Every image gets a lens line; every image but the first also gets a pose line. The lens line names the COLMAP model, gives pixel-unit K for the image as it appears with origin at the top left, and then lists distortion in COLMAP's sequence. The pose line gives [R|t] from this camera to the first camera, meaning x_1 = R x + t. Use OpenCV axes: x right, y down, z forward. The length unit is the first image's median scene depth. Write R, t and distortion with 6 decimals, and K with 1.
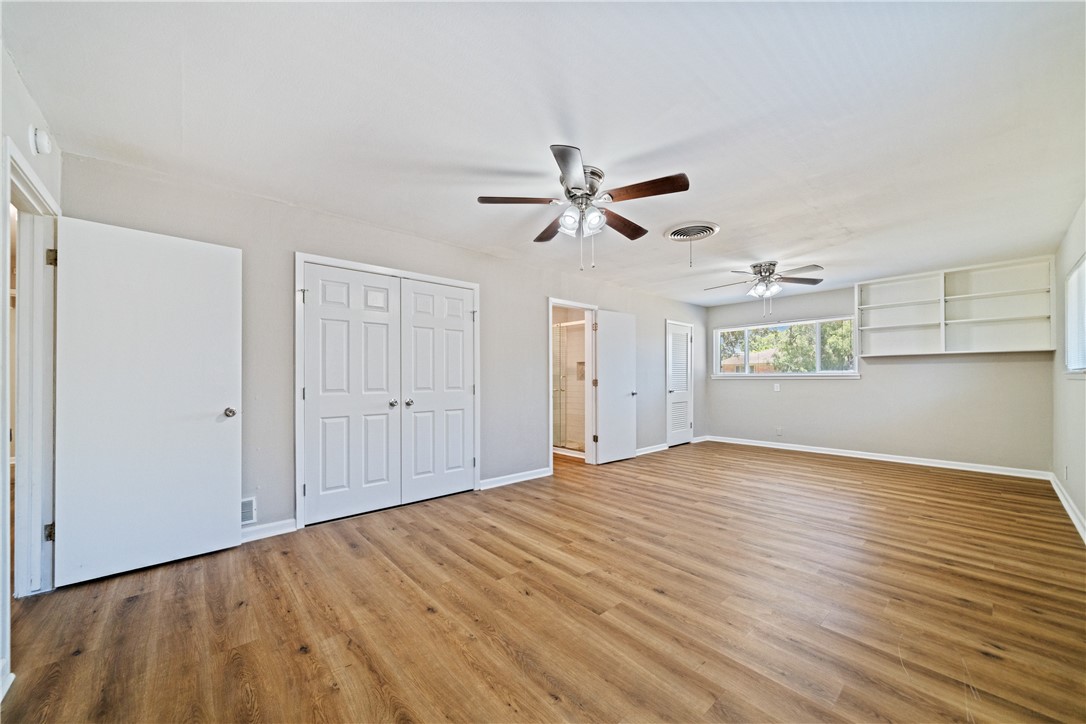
lens RADIAL K [[400.8, 0, 541.8], [0, 400.8, 373.2], [0, 0, 1]] dist [-0.002018, 0.000385]
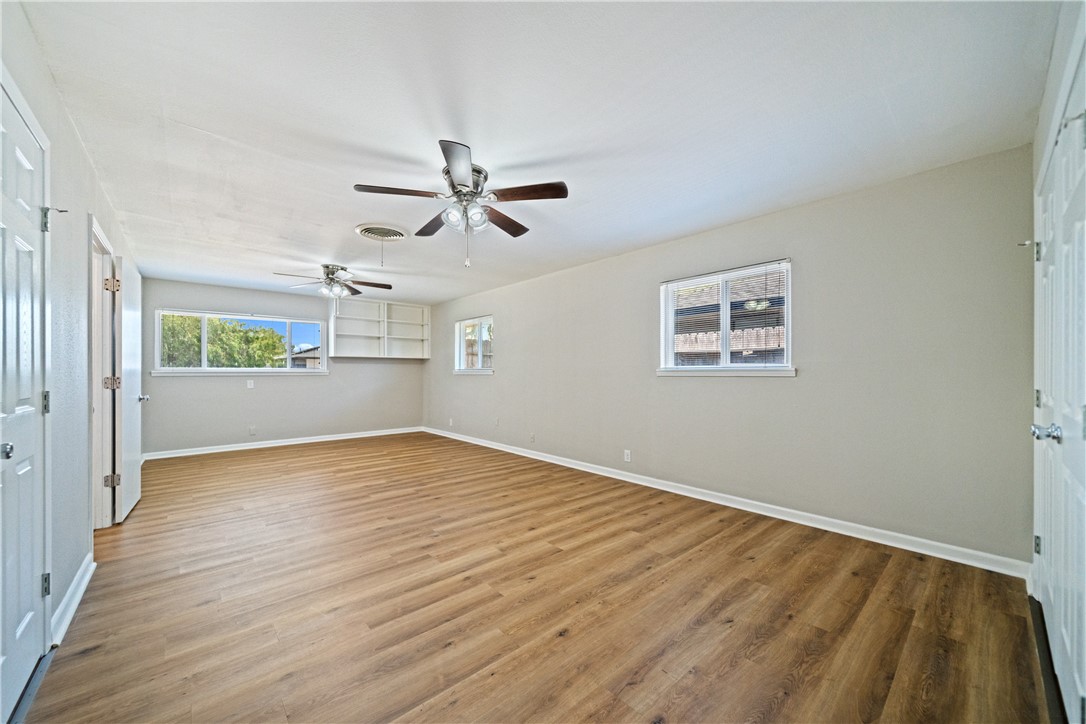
lens RADIAL K [[400.8, 0, 540.0], [0, 400.8, 372.7], [0, 0, 1]] dist [-0.002018, 0.000385]
pose [[0.005440, 0.002289, 0.999983, -0.902362], [-0.009153, 0.999956, -0.002239, 0.009609], [-0.999943, -0.009141, 0.005461, 0.809478]]
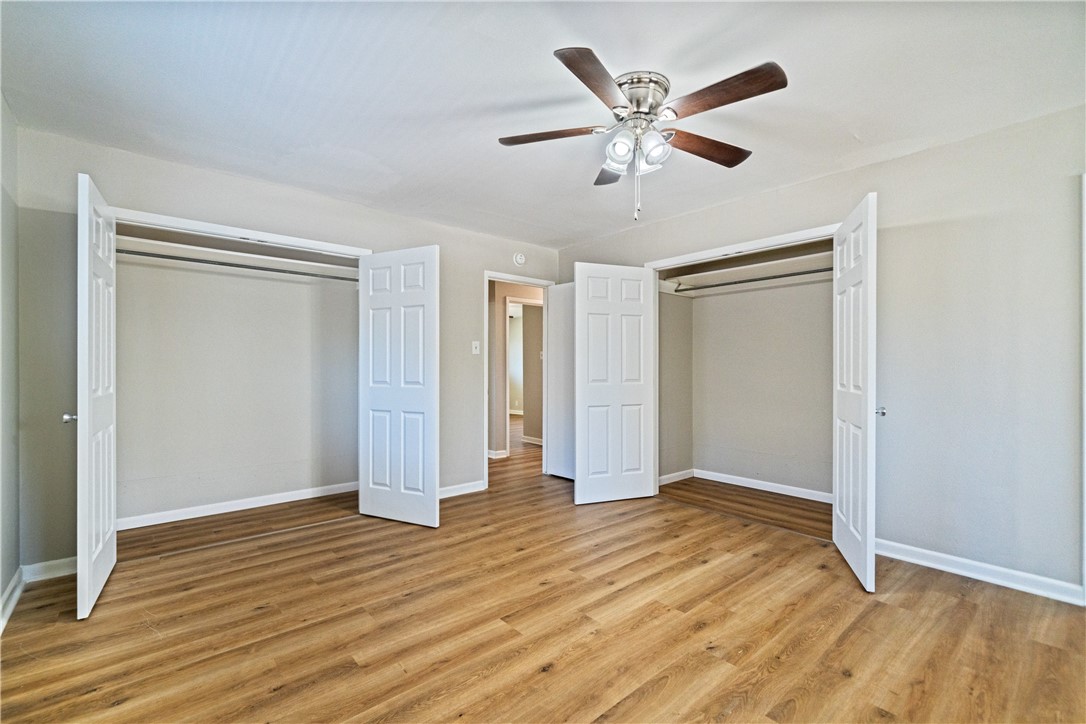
lens RADIAL K [[464.4, 0, 544.5], [0, 464.4, 366.4], [0, 0, 1]] dist [-0.005112, -0.000345]
pose [[-0.004401, -0.005066, -0.999977, 0.935856], [0.007877, 0.999956, -0.005101, 0.009435], [0.999959, -0.007900, -0.004361, 0.837880]]
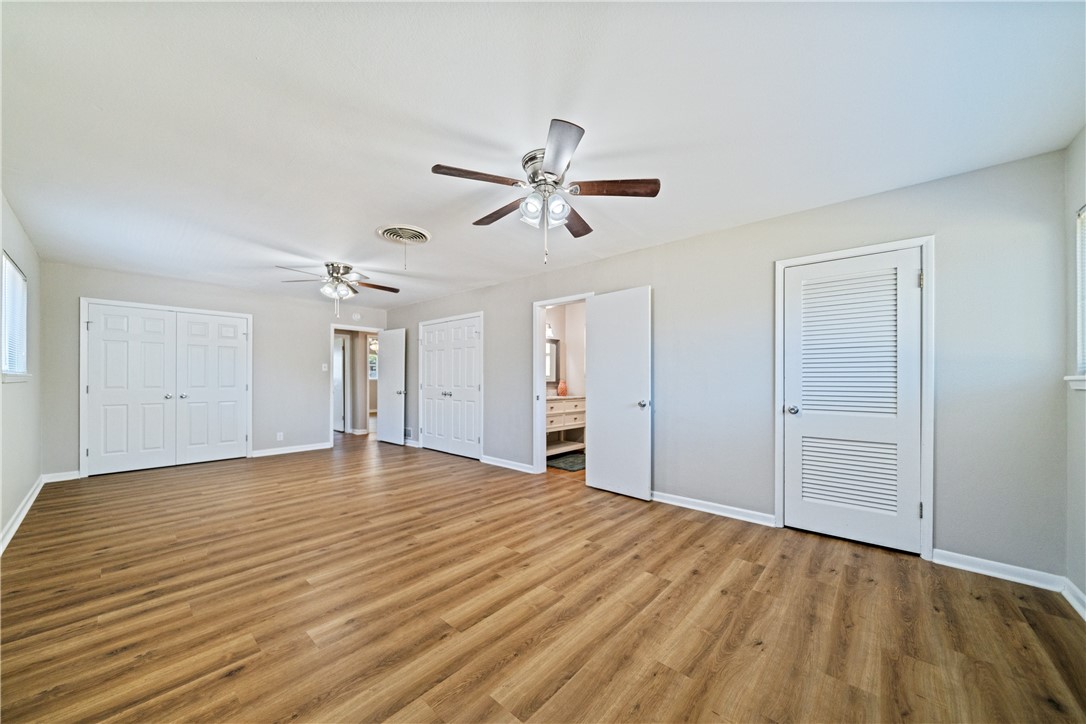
lens RADIAL K [[382.6, 0, 536.4], [0, 382.6, 378.7], [0, 0, 1]] dist [0.007208, -0.000189]
pose [[0.112487, -0.000853, -0.993653, 1.872806], [0.009821, 0.999952, 0.000254, 0.016372], [0.993605, -0.009787, 0.112490, 1.676706]]
